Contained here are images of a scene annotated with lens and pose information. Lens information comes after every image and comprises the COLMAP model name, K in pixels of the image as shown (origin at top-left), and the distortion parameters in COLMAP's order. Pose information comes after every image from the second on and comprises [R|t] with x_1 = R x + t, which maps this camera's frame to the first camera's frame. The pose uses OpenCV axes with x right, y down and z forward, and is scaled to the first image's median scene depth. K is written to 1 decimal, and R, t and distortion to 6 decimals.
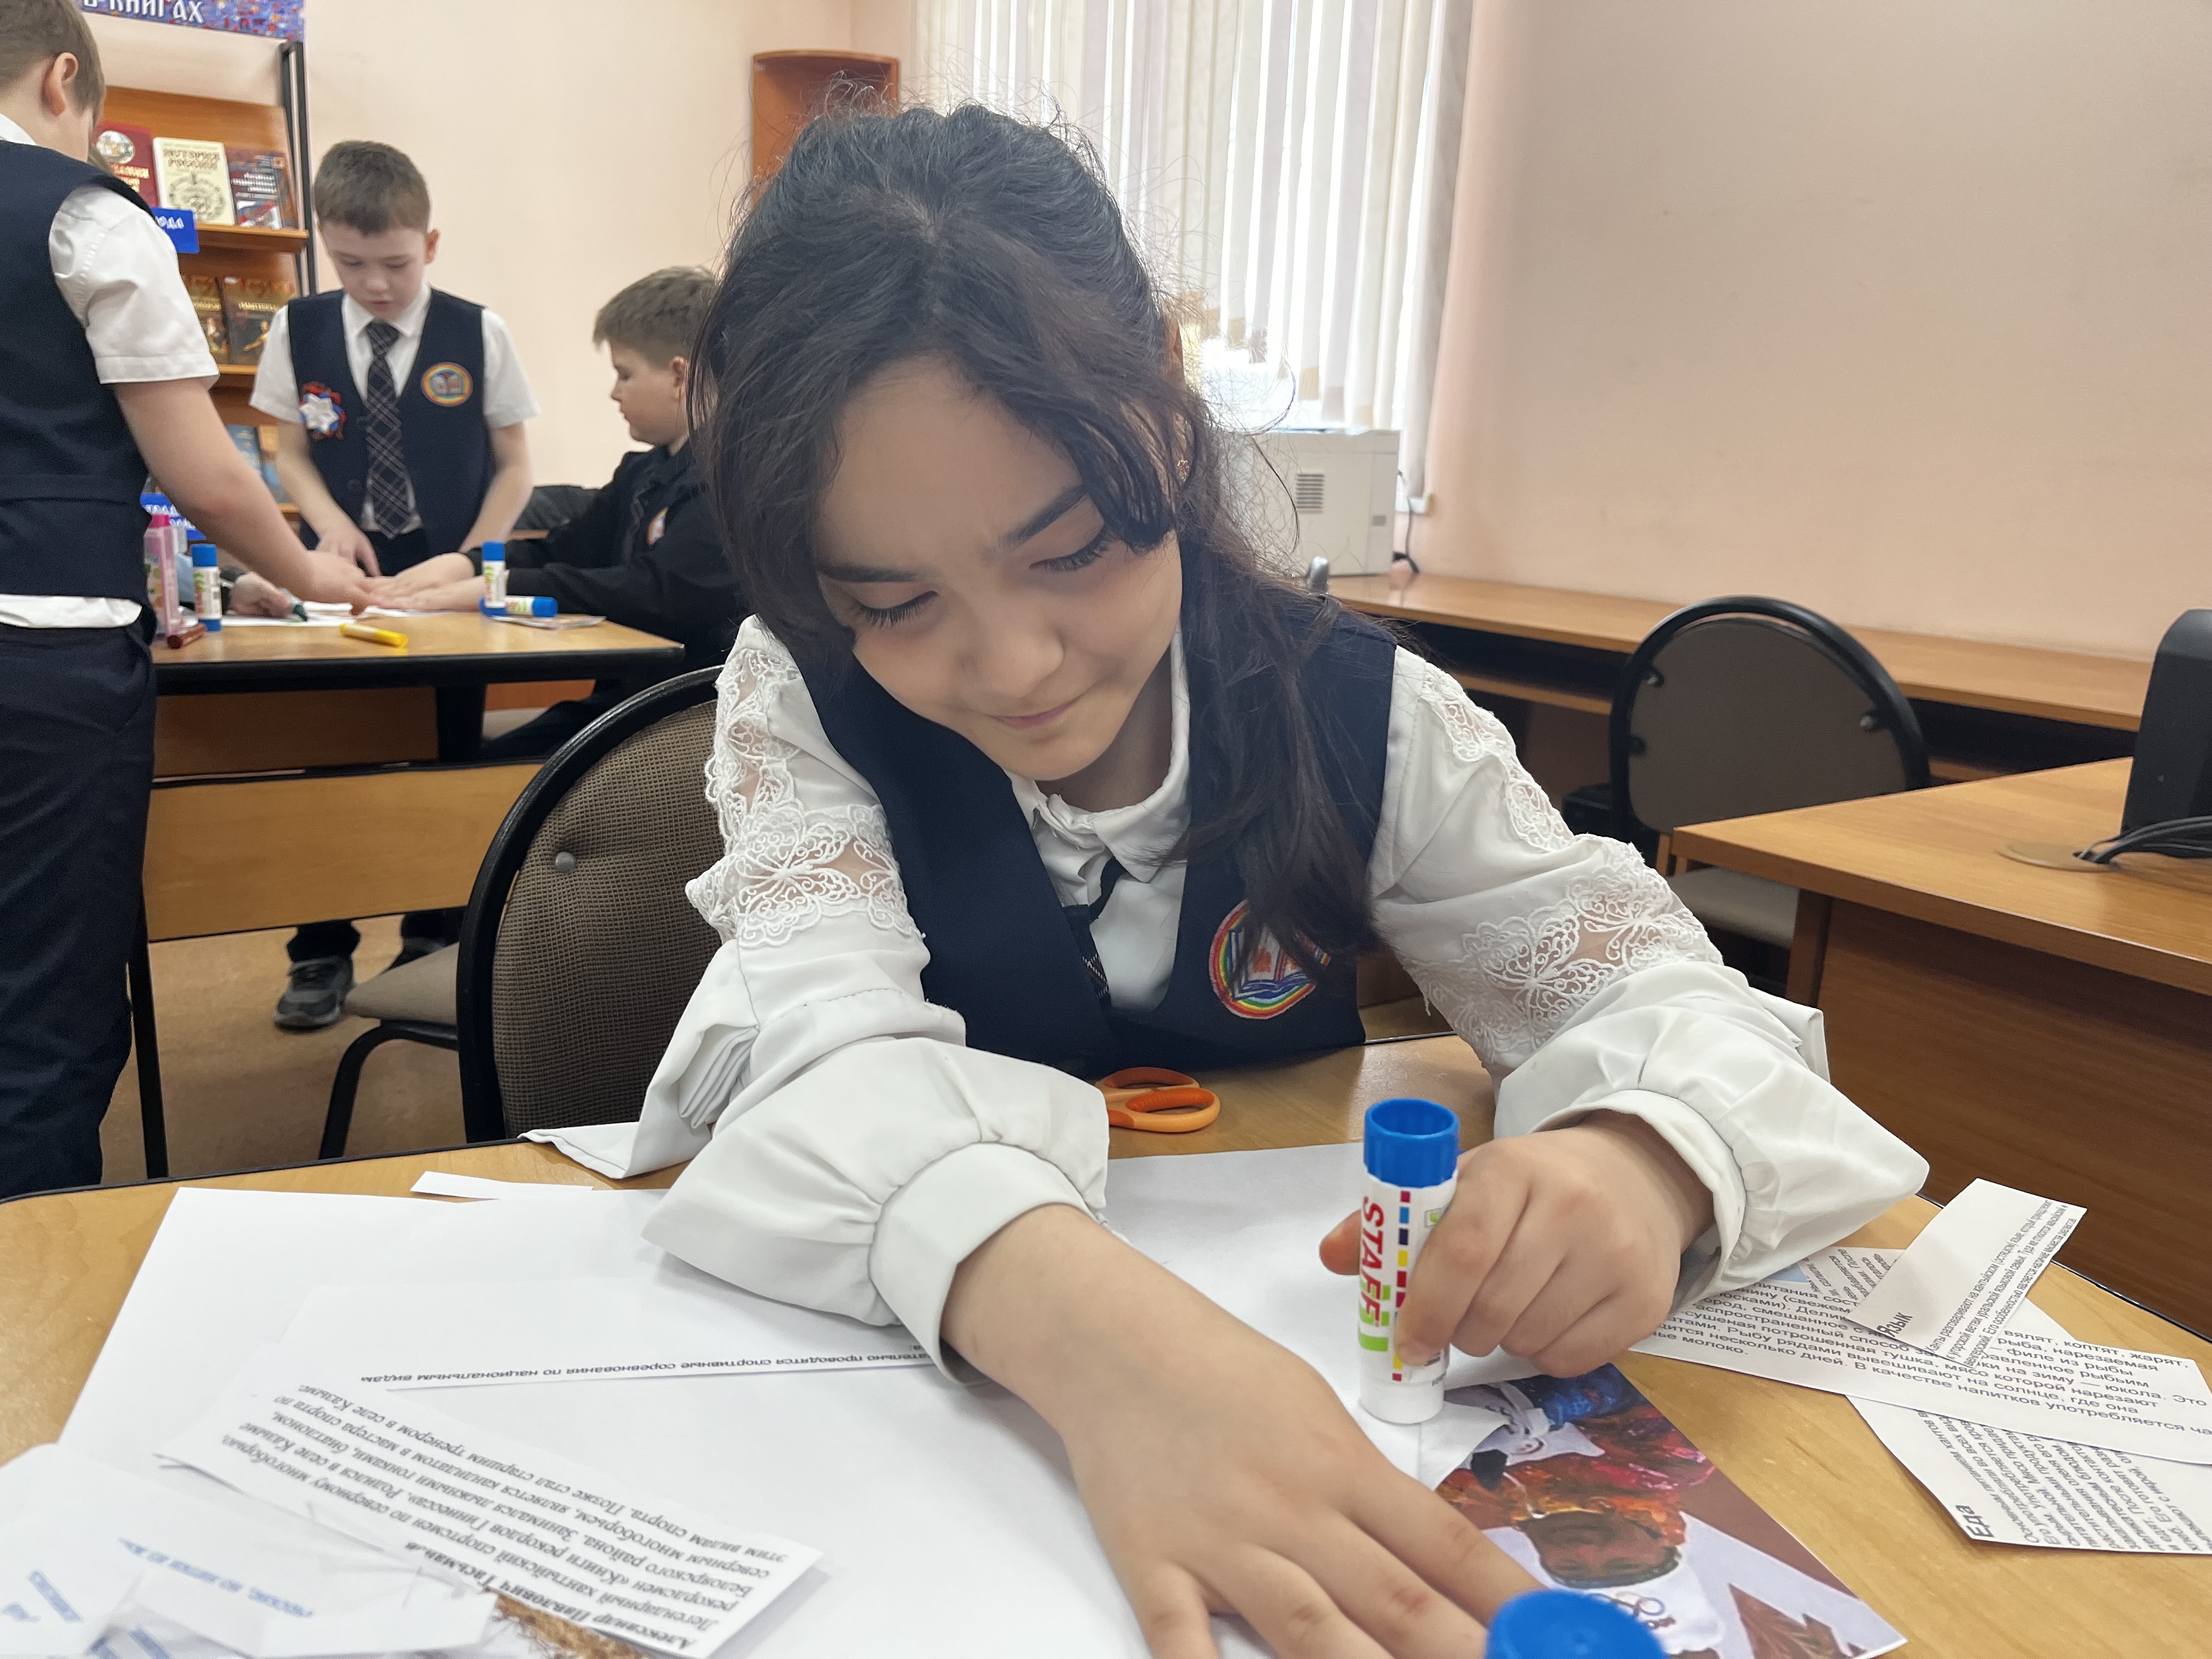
lens RADIAL K [[1691.9, 0, 1072.2], [0, 1691.9, 840.8], [0, 0, 1]] dist [0.087153, -0.136327]
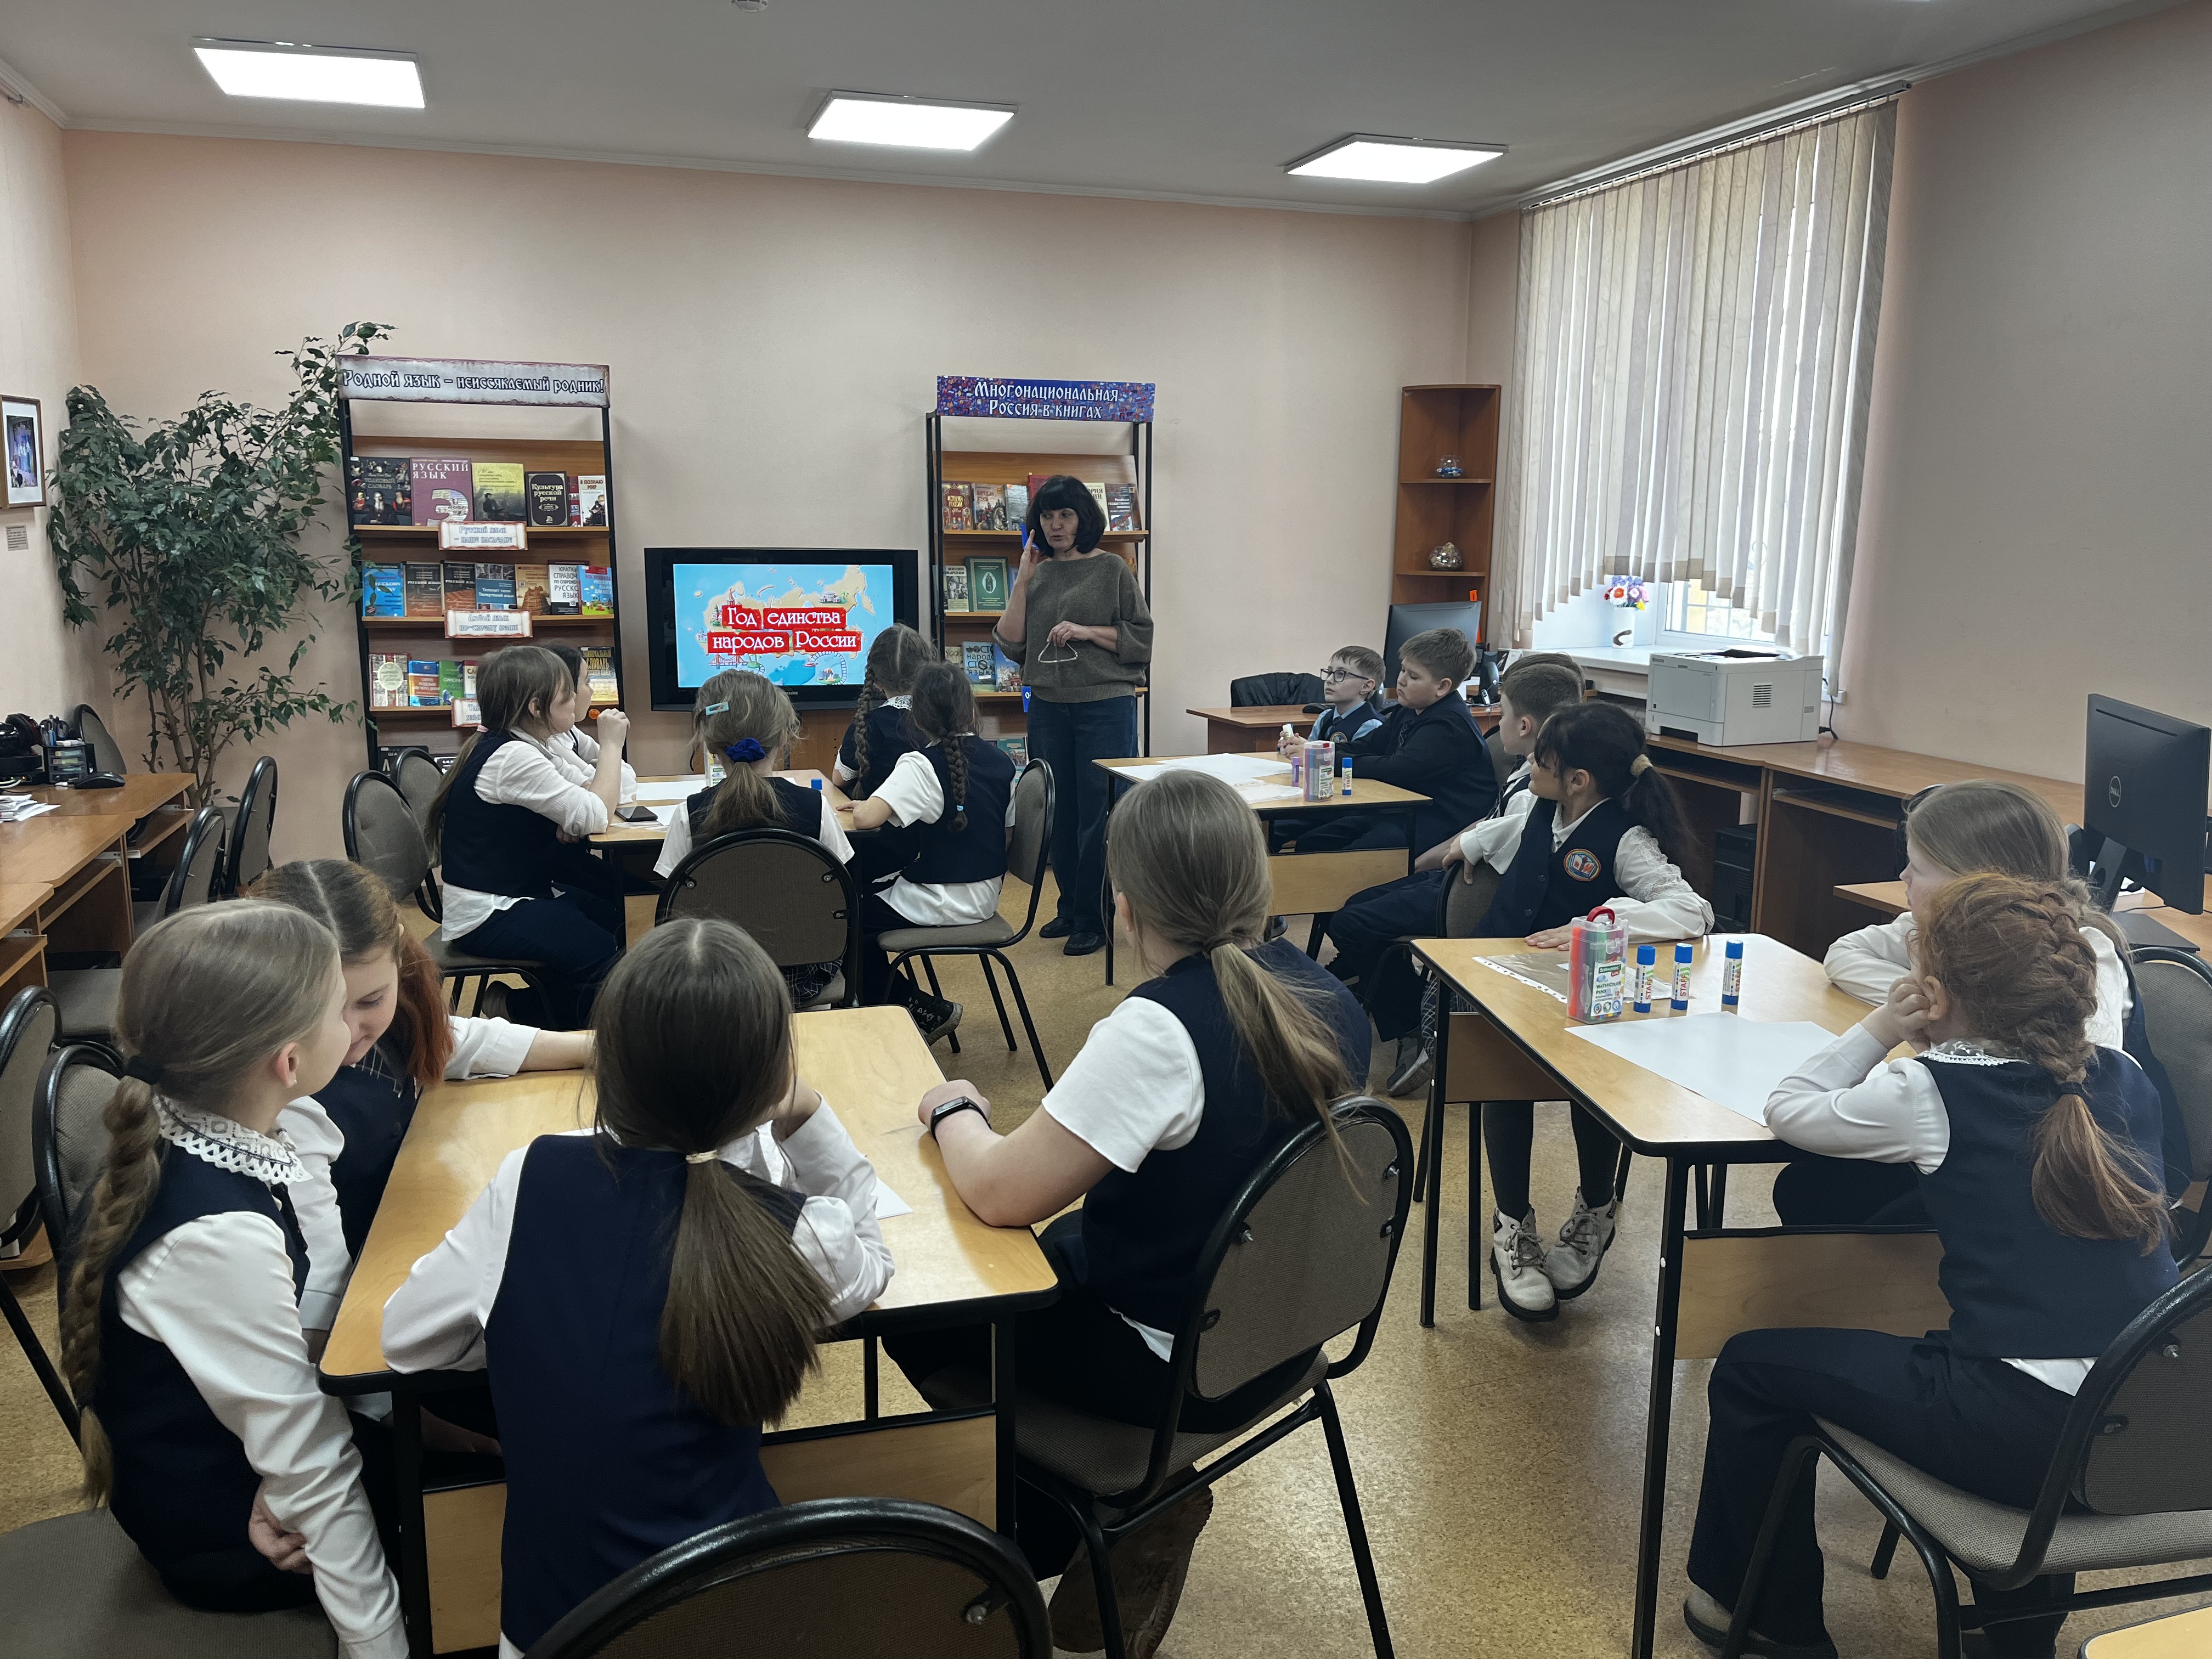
lens RADIAL K [[1683.7, 0, 1111.1], [0, 1683.7, 850.7], [0, 0, 1]] dist [0.066780, -0.060322]
pose [[0.961134, 0.019154, -0.275418, -0.013131], [-0.029094, 0.999063, -0.032051, 0.019398], [0.274546, 0.038818, 0.960790, -0.635711]]
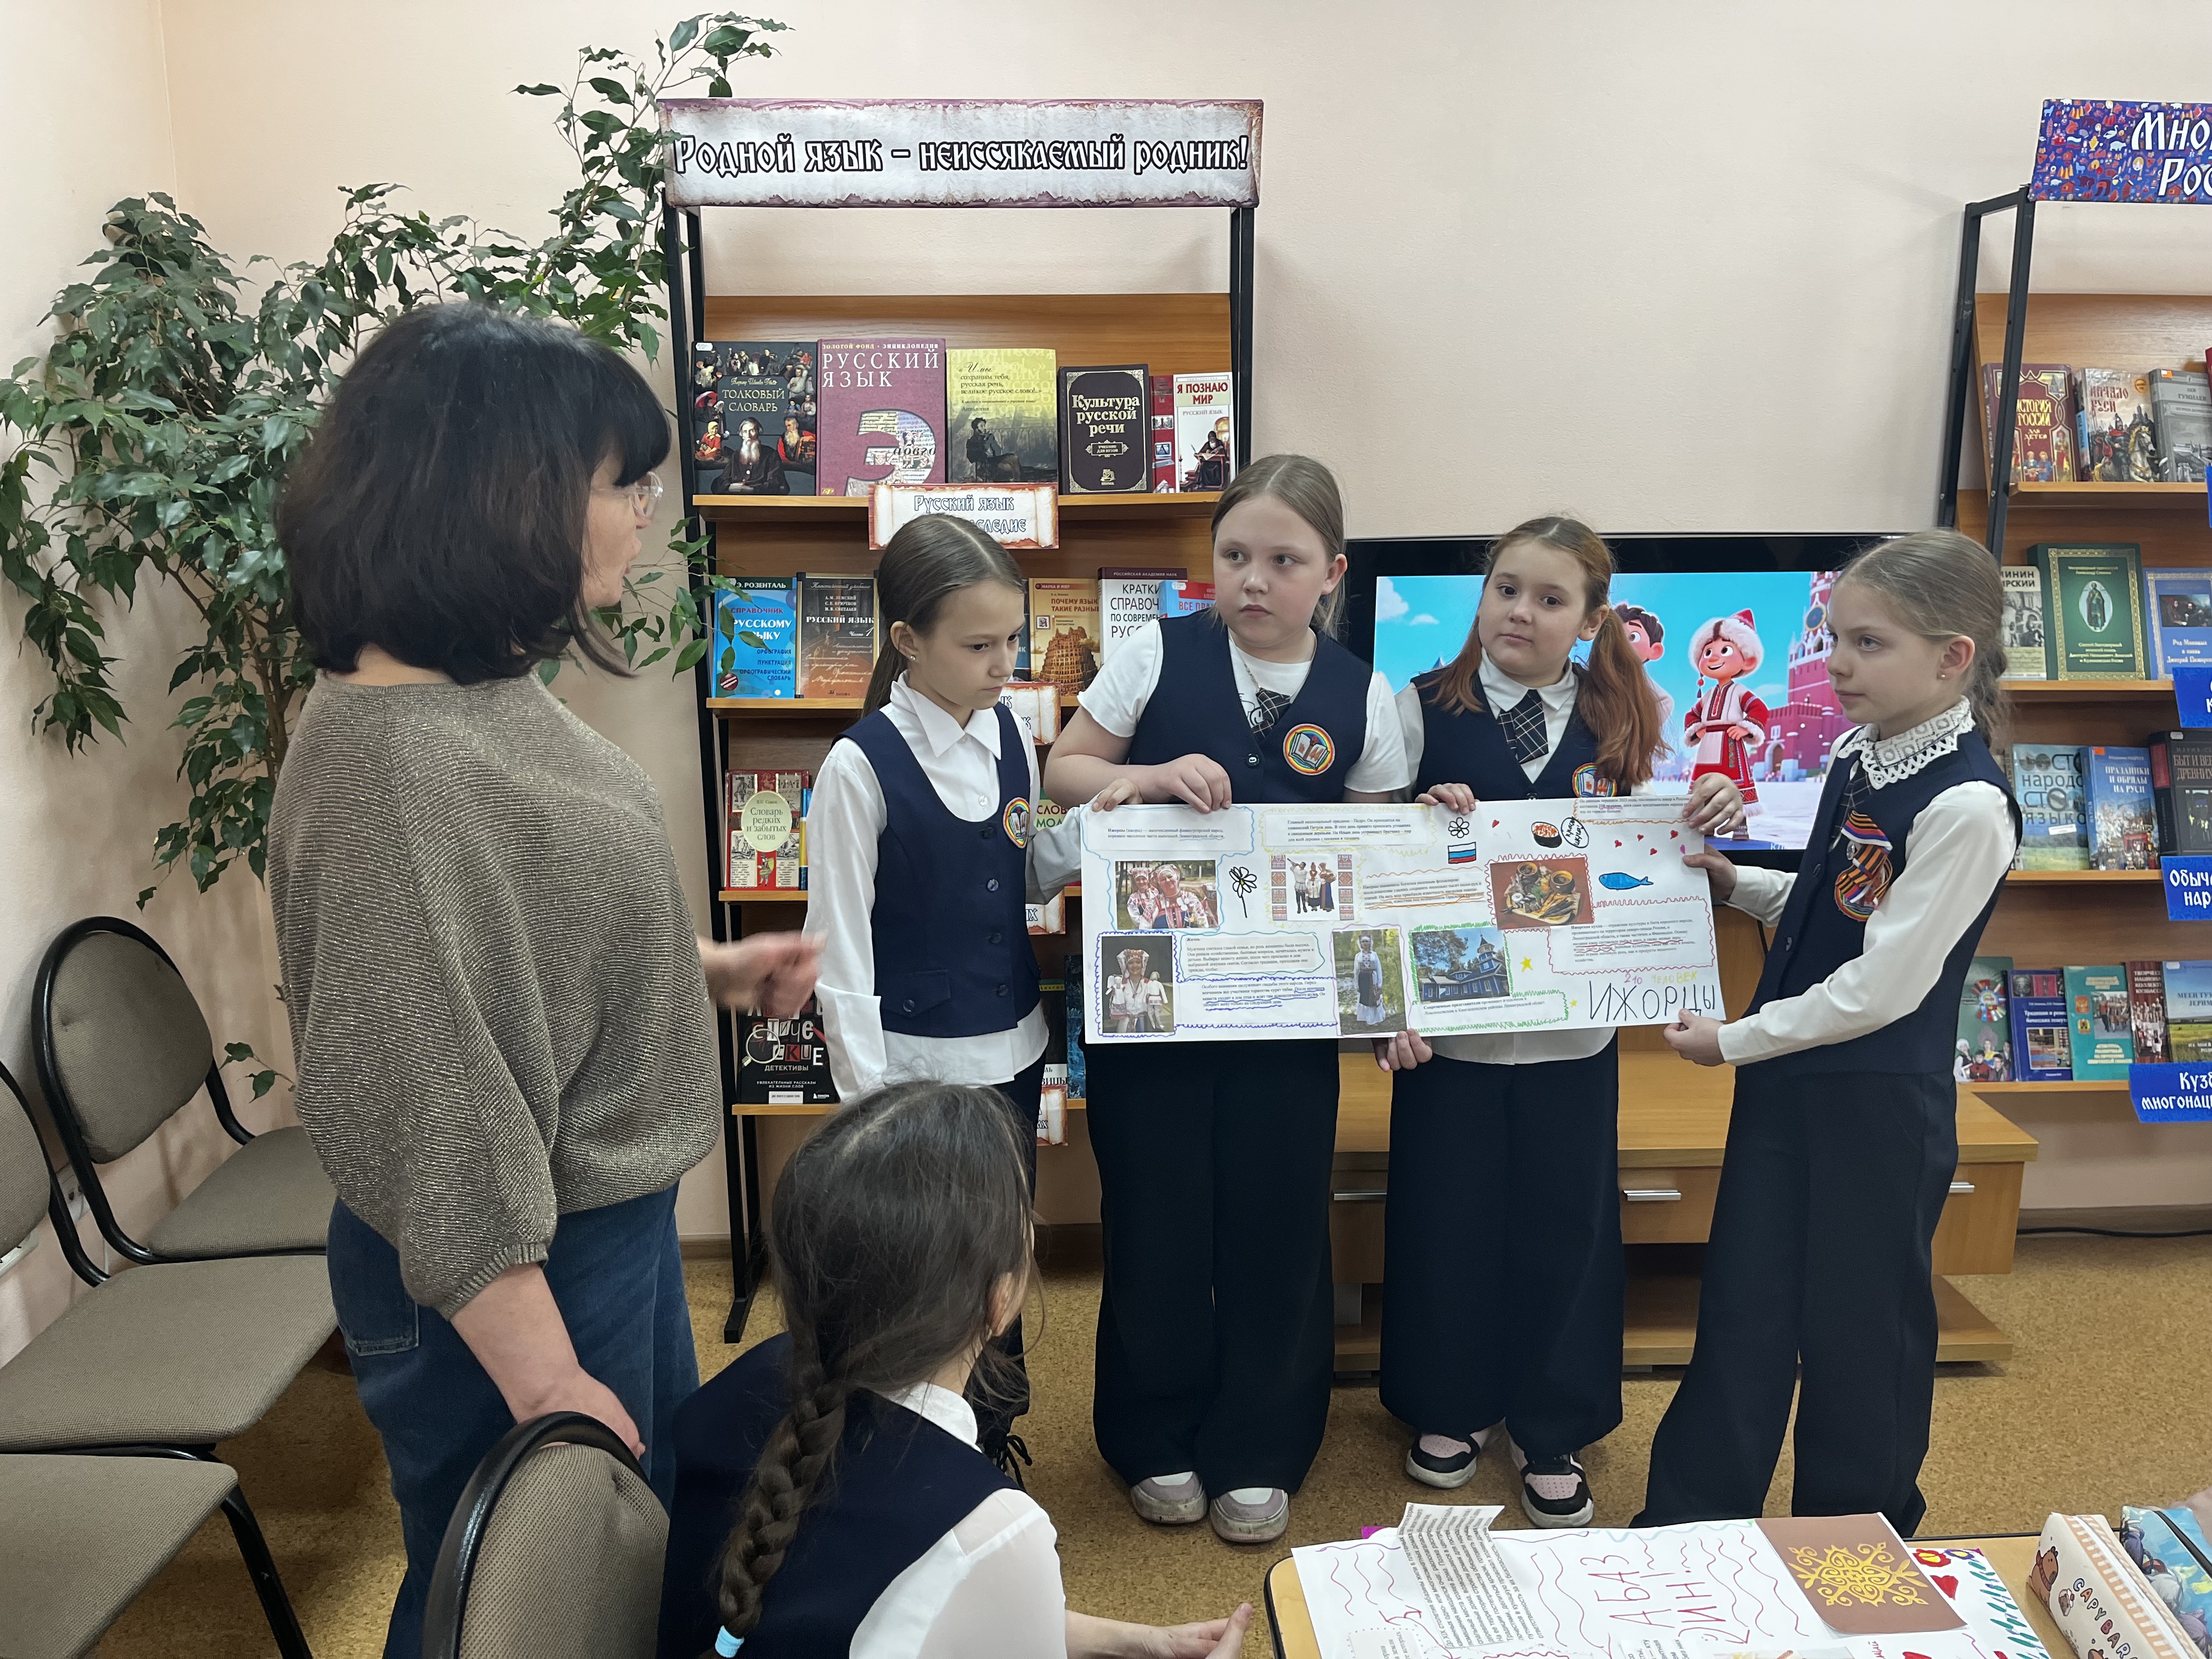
lens RADIAL K [[1717.6, 0, 1125.1], [0, 1717.6, 822.6], [0, 0, 1]] dist [0.072247, -0.112155]
pose [[0.851527, 0.067594, -0.519936, -0.571713], [-0.076467, 0.997062, 0.004389, -0.185322], [0.518706, 0.036020, 0.854194, 0.130877]]
